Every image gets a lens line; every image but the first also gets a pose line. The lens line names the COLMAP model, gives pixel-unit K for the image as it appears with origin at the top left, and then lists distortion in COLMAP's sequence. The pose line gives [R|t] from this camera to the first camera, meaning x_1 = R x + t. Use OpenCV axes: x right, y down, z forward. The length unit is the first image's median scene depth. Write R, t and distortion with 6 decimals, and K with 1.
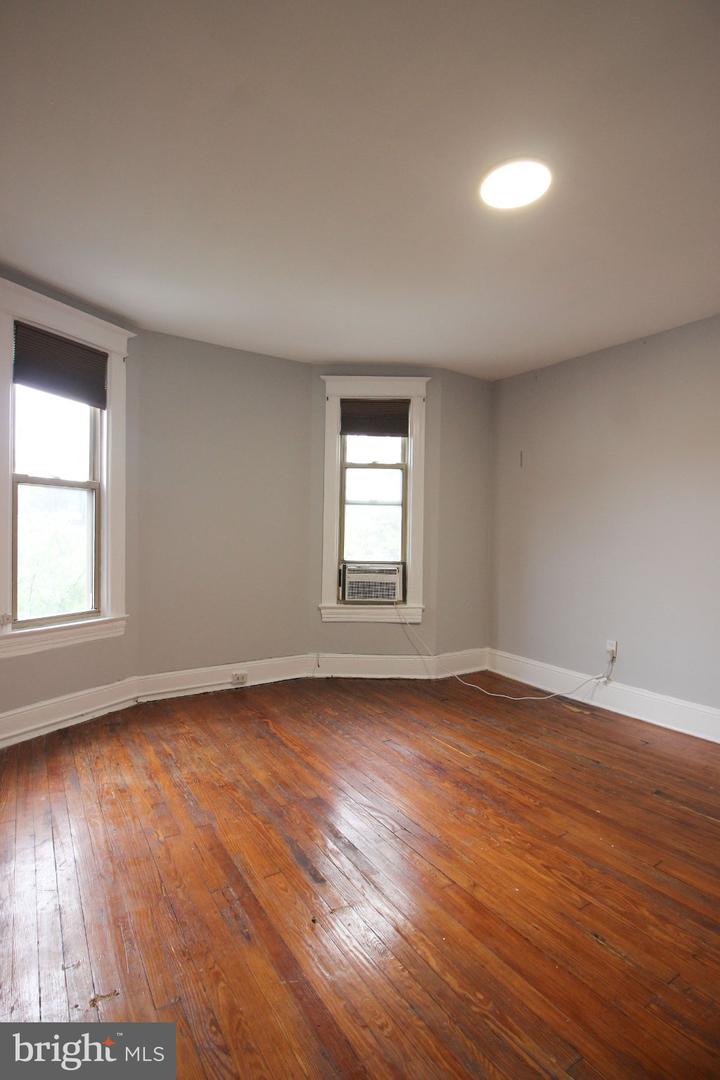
lens RADIAL K [[518.8, 0, 351.0], [0, 518.8, 534.3], [0, 0, 1]] dist [0.002684, -0.014602]
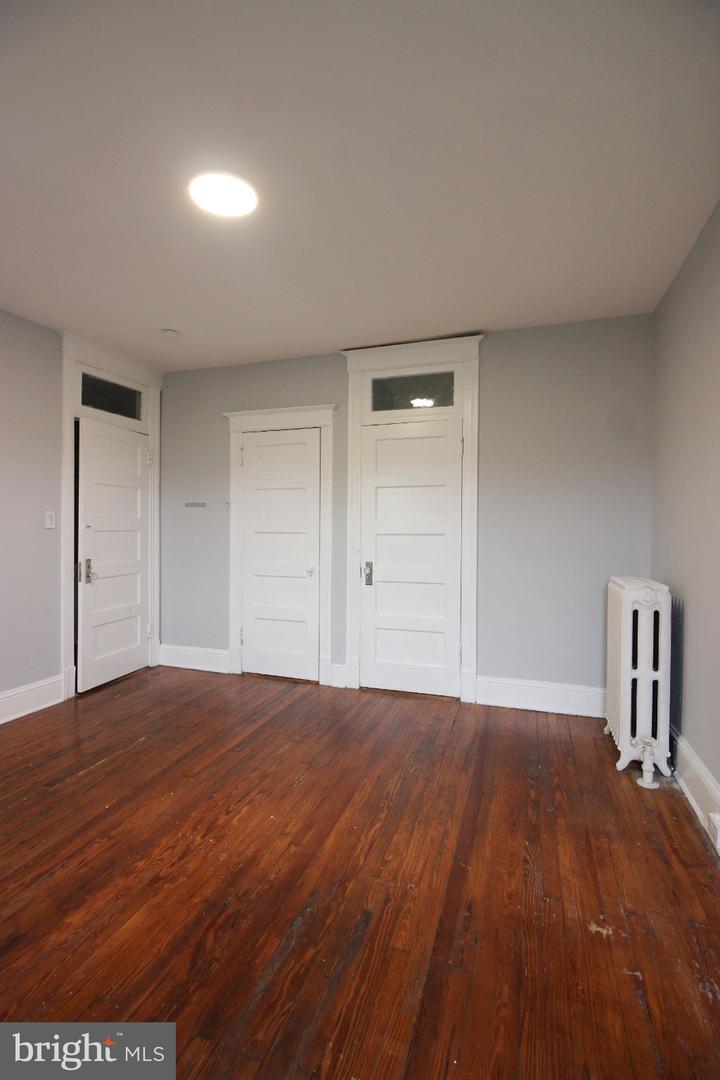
lens RADIAL K [[500.4, 0, 353.7], [0, 500.4, 533.4], [0, 0, 1]] dist [0.001296, -0.013647]
pose [[-0.636219, -0.025179, 0.771097, -0.364545], [-0.023287, 0.999639, 0.013429, -0.013196], [-0.771157, -0.009413, -0.636576, 0.812540]]
